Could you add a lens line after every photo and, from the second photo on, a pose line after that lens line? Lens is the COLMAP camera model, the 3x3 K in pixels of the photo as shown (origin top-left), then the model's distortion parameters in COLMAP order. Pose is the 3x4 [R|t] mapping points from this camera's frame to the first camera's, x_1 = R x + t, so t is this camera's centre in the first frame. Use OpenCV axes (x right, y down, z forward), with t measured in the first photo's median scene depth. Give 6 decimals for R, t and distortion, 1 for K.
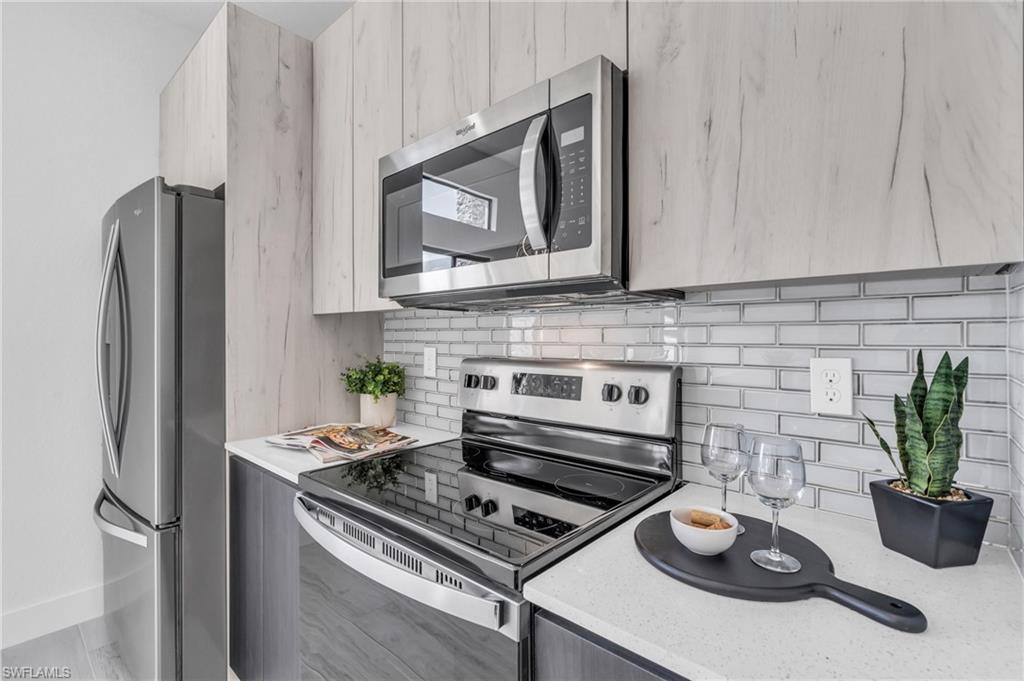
lens RADIAL K [[468.1, 0, 497.8], [0, 468.1, 335.2], [0, 0, 1]] dist [-0.001466, -0.000085]
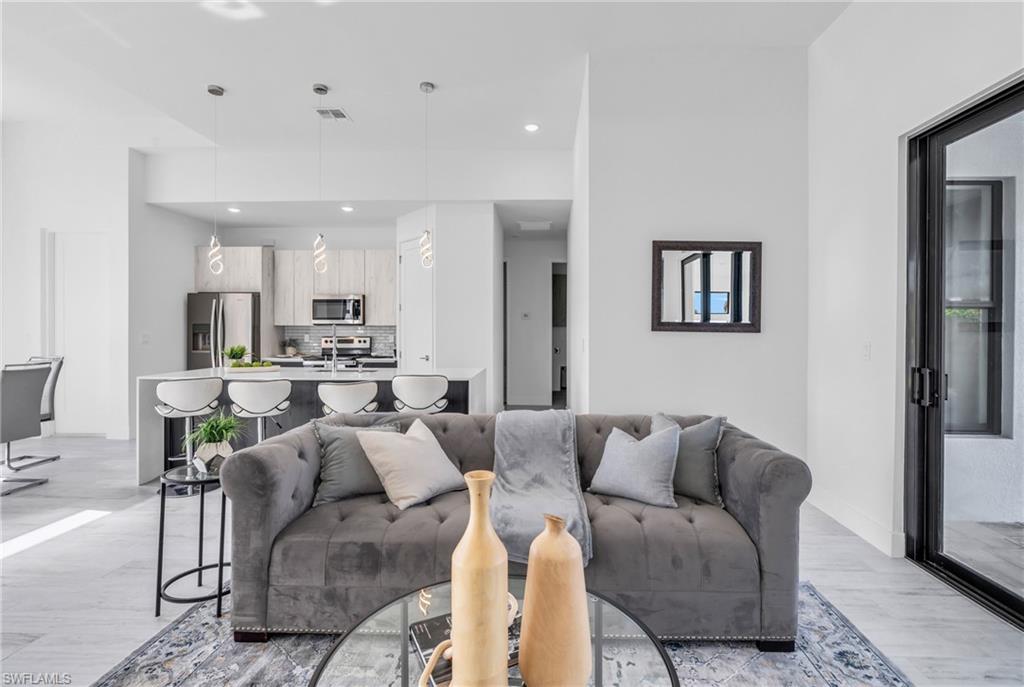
lens RADIAL K [[480.0, 0, 520.6], [0, 480.0, 332.7], [0, 0, 1]] dist [-0.001574, -0.000391]
pose [[0.772607, 0.010493, 0.634798, -2.389565], [-0.011761, 0.999928, -0.002214, 0.003156], [-0.634776, -0.005755, 0.772675, -5.828532]]
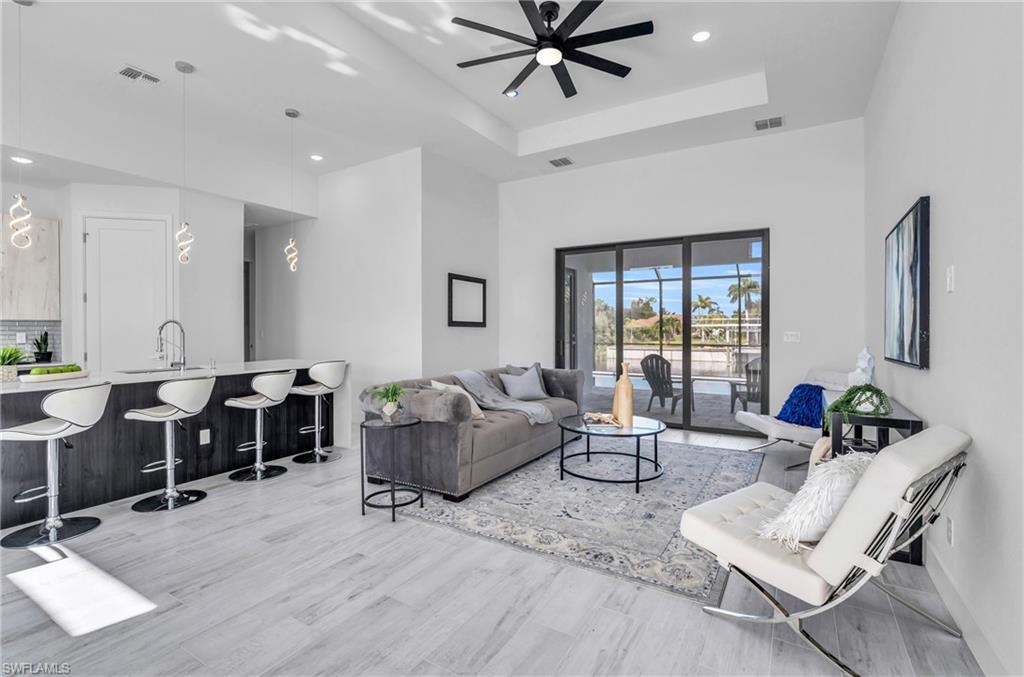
lens RADIAL K [[468.2, 0, 514.1], [0, 468.2, 329.9], [0, 0, 1]] dist [-0.003461, -0.000344]
pose [[-0.177100, 0.007669, 0.984163, -5.298257], [0.001785, 0.999970, -0.007471, 0.061847], [-0.984191, 0.000434, -0.177109, -3.452826]]
